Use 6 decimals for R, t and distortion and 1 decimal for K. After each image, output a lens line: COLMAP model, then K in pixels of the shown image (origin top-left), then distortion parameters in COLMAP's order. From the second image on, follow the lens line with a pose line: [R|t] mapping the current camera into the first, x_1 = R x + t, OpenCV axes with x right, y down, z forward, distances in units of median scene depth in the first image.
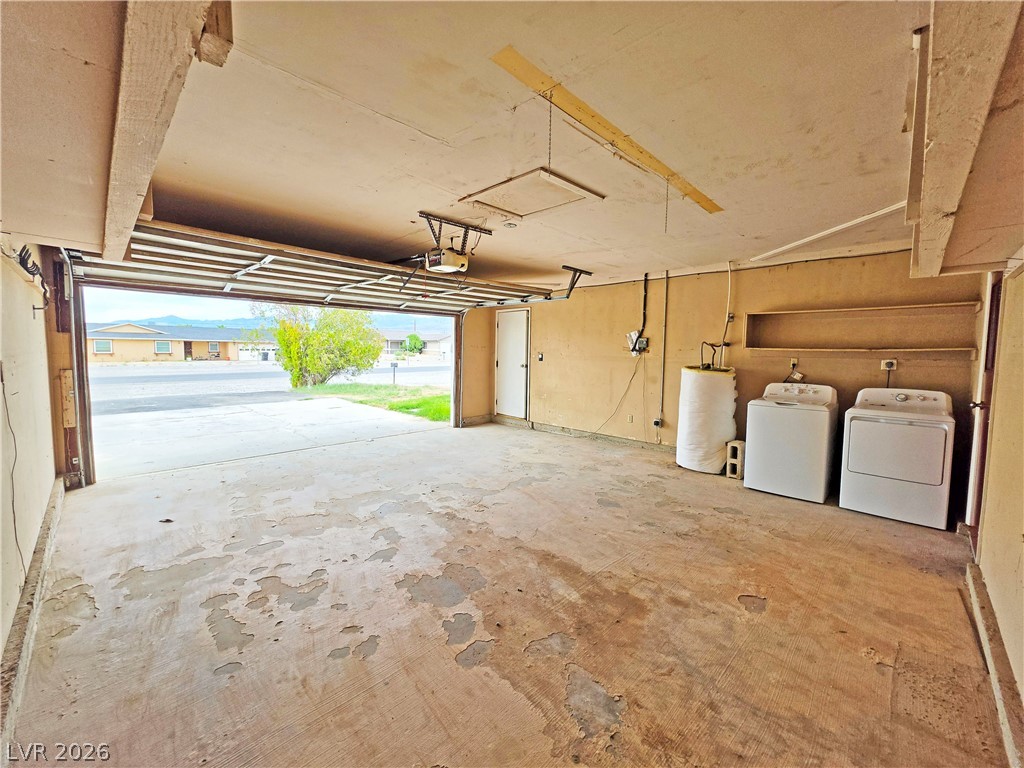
lens RADIAL K [[408.4, 0, 512.0], [0, 408.4, 380.2], [0, 0, 1]] dist [-0.001489, -0.000212]
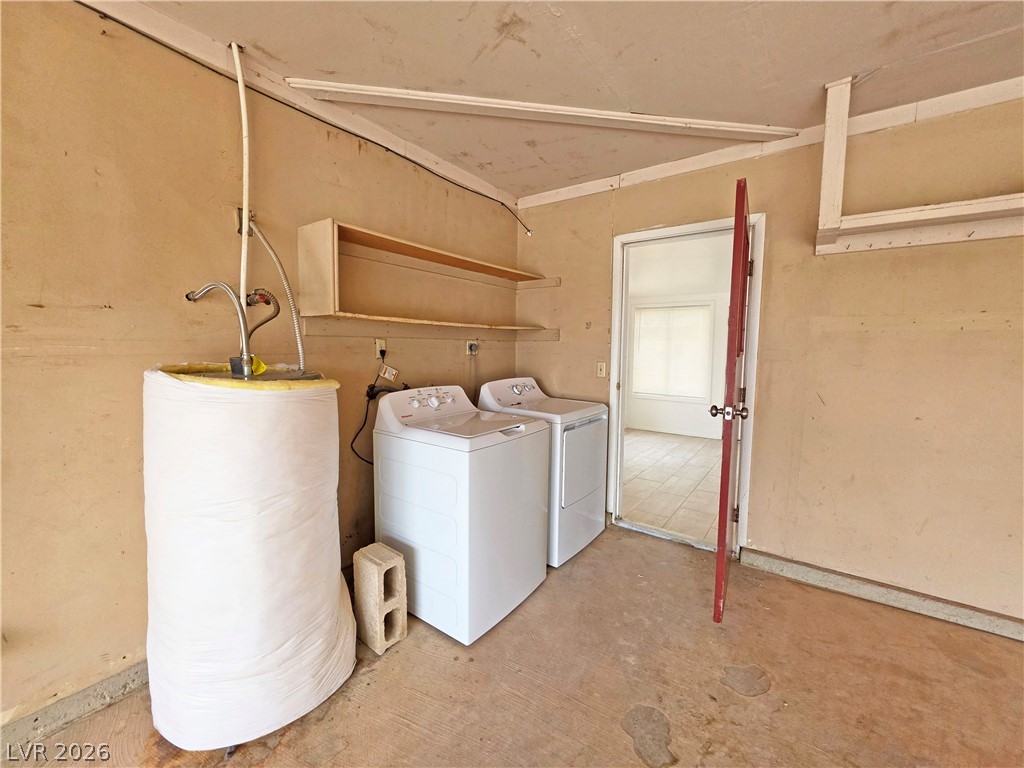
lens RADIAL K [[410.6, 0, 511.2], [0, 410.6, 379.1], [0, 0, 1]] dist [-0.003268, 0.000788]
pose [[-0.155800, -0.091551, 0.983537, 0.221159], [0.057651, 0.993156, 0.101579, -0.064017], [-0.986105, 0.072528, -0.149456, 1.261780]]
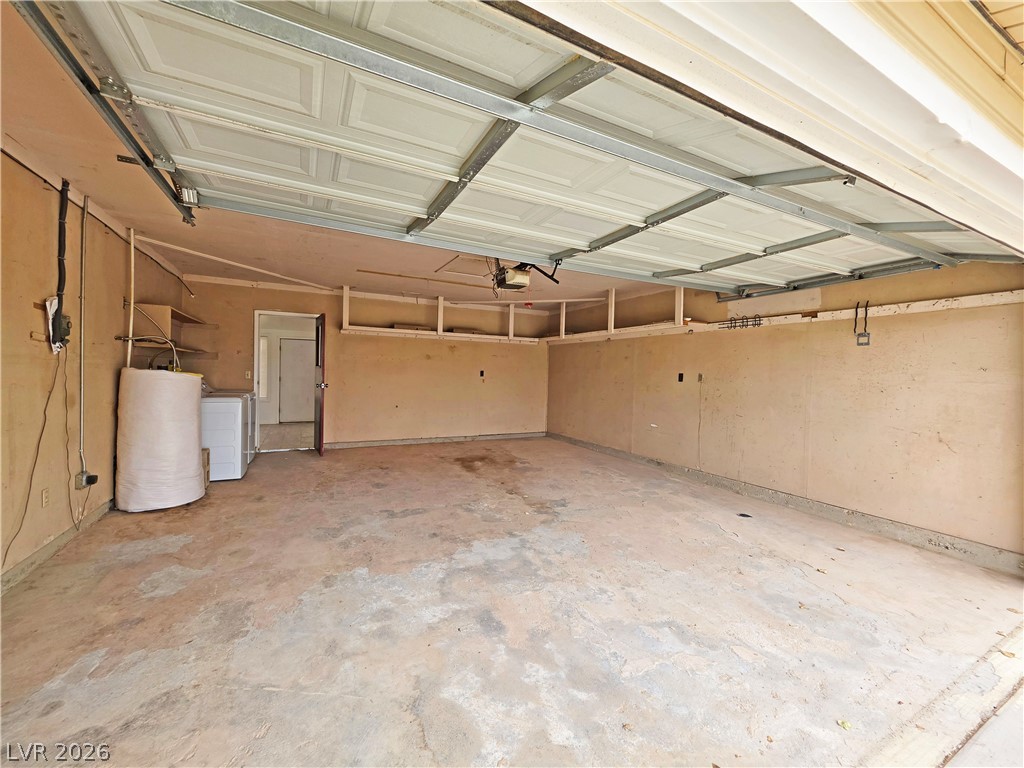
lens RADIAL K [[410.6, 0, 511.2], [0, 410.6, 379.1], [0, 0, 1]] dist [-0.003268, 0.000788]
pose [[-0.949170, -0.040062, 0.312204, -0.555717], [-0.012086, 0.995775, 0.091032, -0.137988], [-0.314532, 0.082631, -0.945644, 2.248388]]
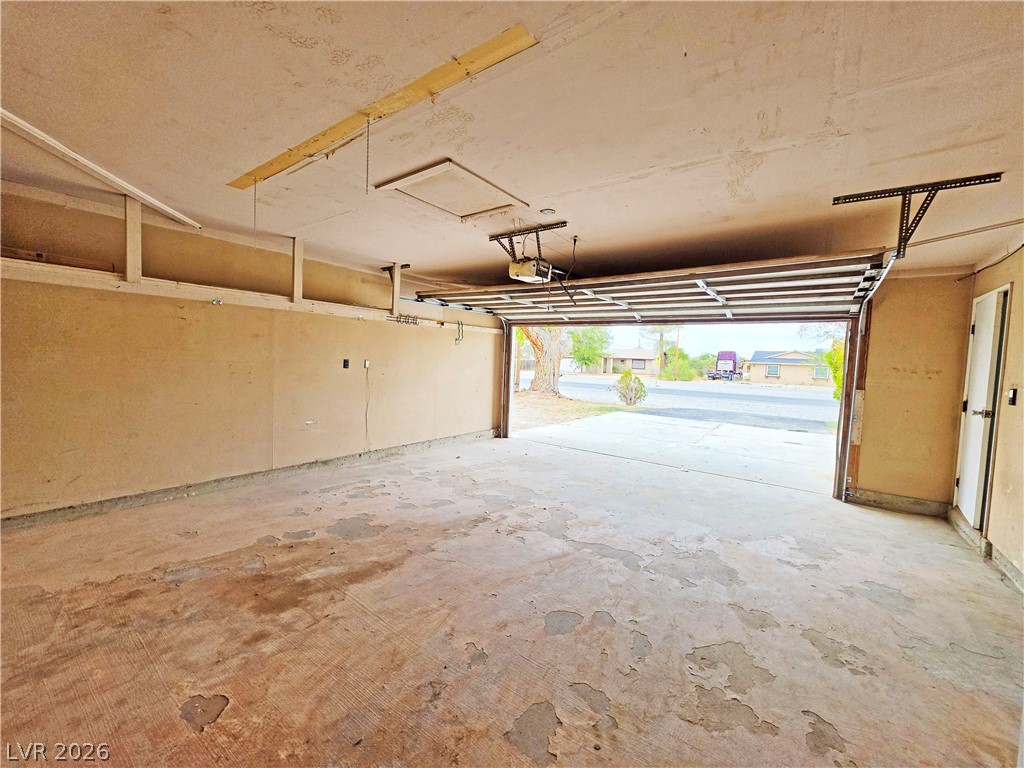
lens RADIAL K [[410.6, 0, 511.2], [0, 410.6, 379.1], [0, 0, 1]] dist [-0.003268, 0.000788]
pose [[0.143645, 0.042464, -0.988718, 0.897475], [-0.111410, 0.993422, 0.026480, -0.058561], [0.983338, 0.106349, 0.147431, 0.912012]]
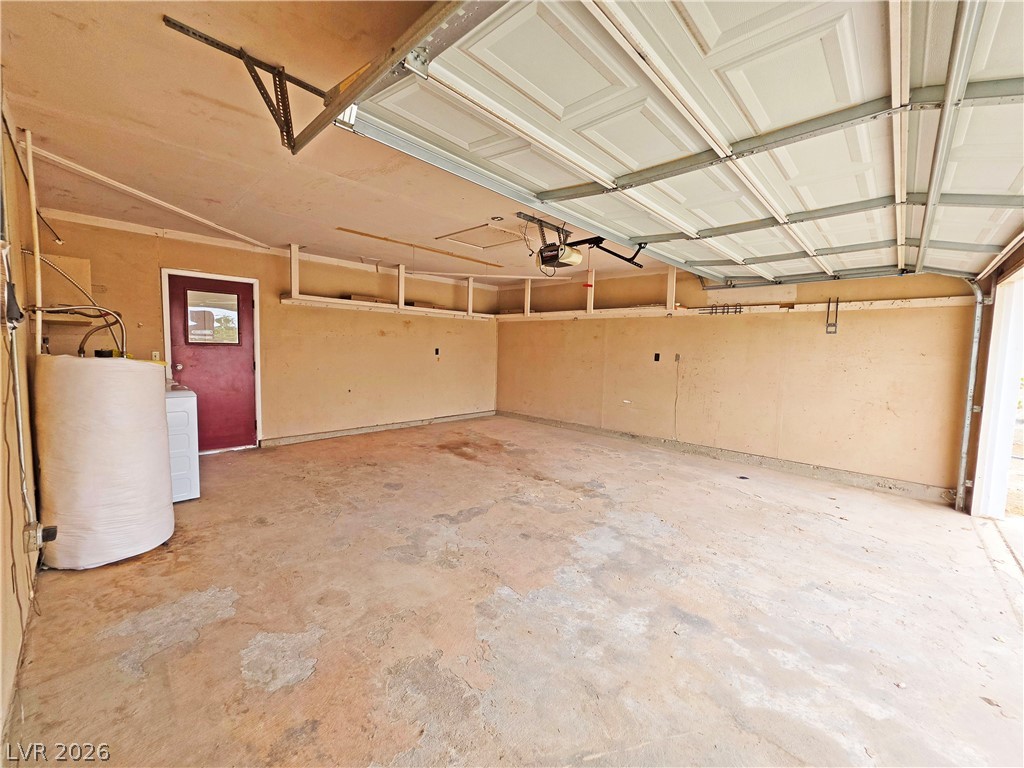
lens RADIAL K [[410.6, 0, 511.2], [0, 410.6, 379.1], [0, 0, 1]] dist [-0.003268, 0.000788]
pose [[-0.999089, -0.036852, -0.021533, -0.033014], [-0.039678, 0.987823, 0.150435, -0.152171], [0.015727, 0.151152, -0.988385, 2.252086]]
